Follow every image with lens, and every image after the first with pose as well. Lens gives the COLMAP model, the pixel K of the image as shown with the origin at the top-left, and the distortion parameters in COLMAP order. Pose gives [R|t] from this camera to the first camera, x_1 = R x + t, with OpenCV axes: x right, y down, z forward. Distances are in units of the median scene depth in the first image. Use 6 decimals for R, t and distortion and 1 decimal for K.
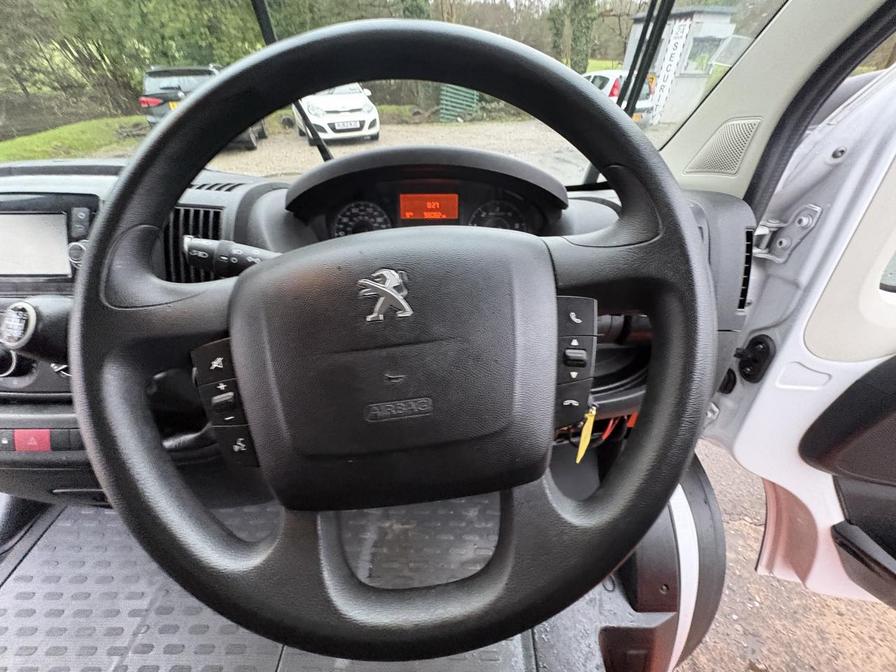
lens RADIAL K [[357.0, 0, 453.6], [0, 357.0, 336.2], [0, 0, 1]] dist [-0.001505, 0.000605]
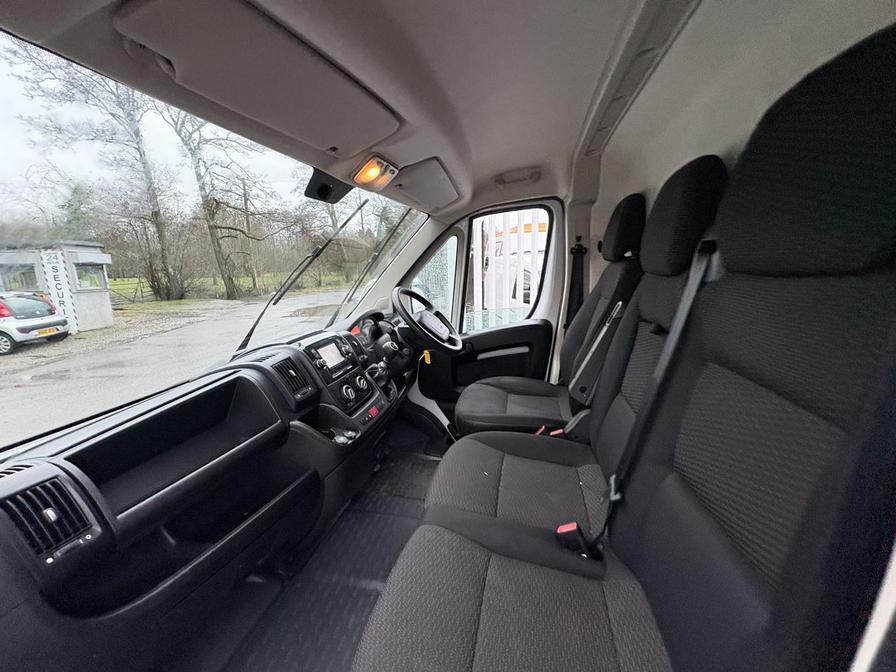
lens RADIAL K [[357.0, 0, 446.9], [0, 357.0, 335.3], [0, 0, 1]] dist [-0.001505, 0.000605]
pose [[0.205393, -0.191285, 0.959804, -1.027104], [0.619555, 0.784593, 0.023785, 0.034094], [-0.757605, 0.589766, 0.279662, -0.147410]]
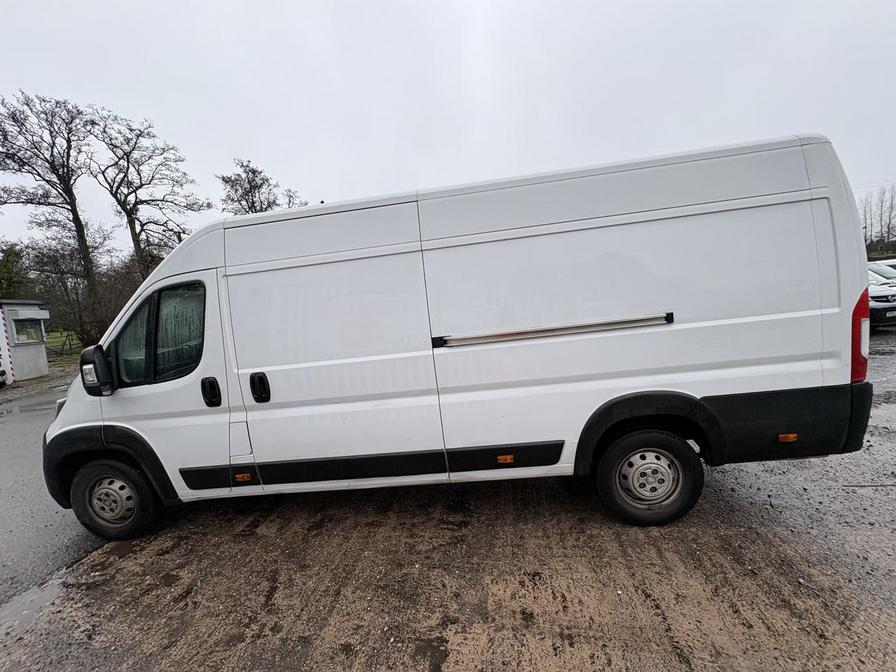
lens RADIAL K [[357.0, 0, 446.7], [0, 357.0, 335.7], [0, 0, 1]] dist [-0.001505, 0.000605]
pose [[0.071070, -0.098600, 0.992586, -2.496611], [0.662506, 0.748572, 0.026925, 0.799674], [-0.745677, 0.655681, 0.118524, -1.132878]]
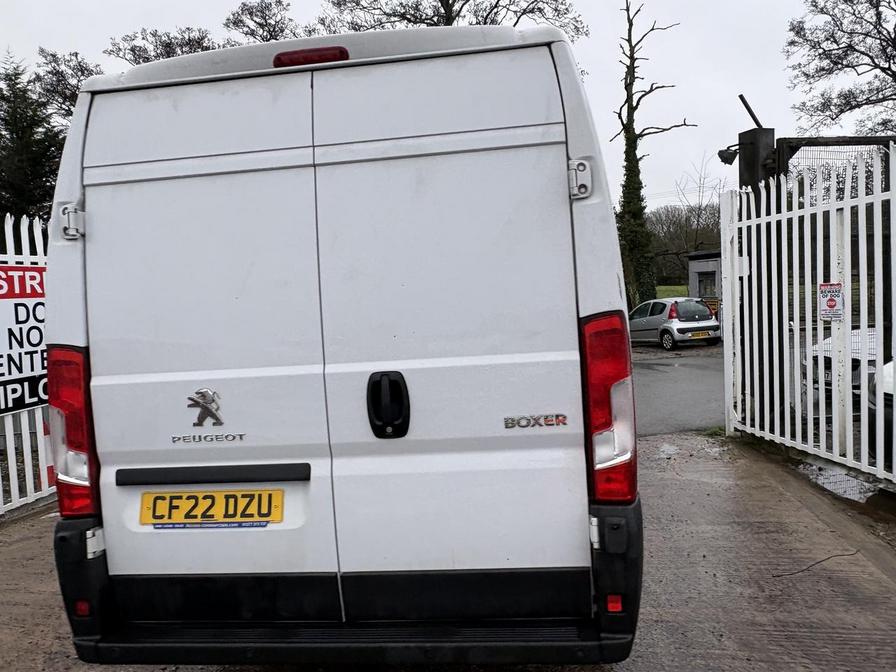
lens RADIAL K [[655.7, 0, 450.1], [0, 655.7, 336.4], [0, 0, 1]] dist [-0.011864, 0.013436]
pose [[0.993622, -0.041263, -0.104943, 0.085401], [-0.024498, 0.829427, -0.558078, 2.562489], [0.110070, 0.557089, 0.823126, -3.448840]]
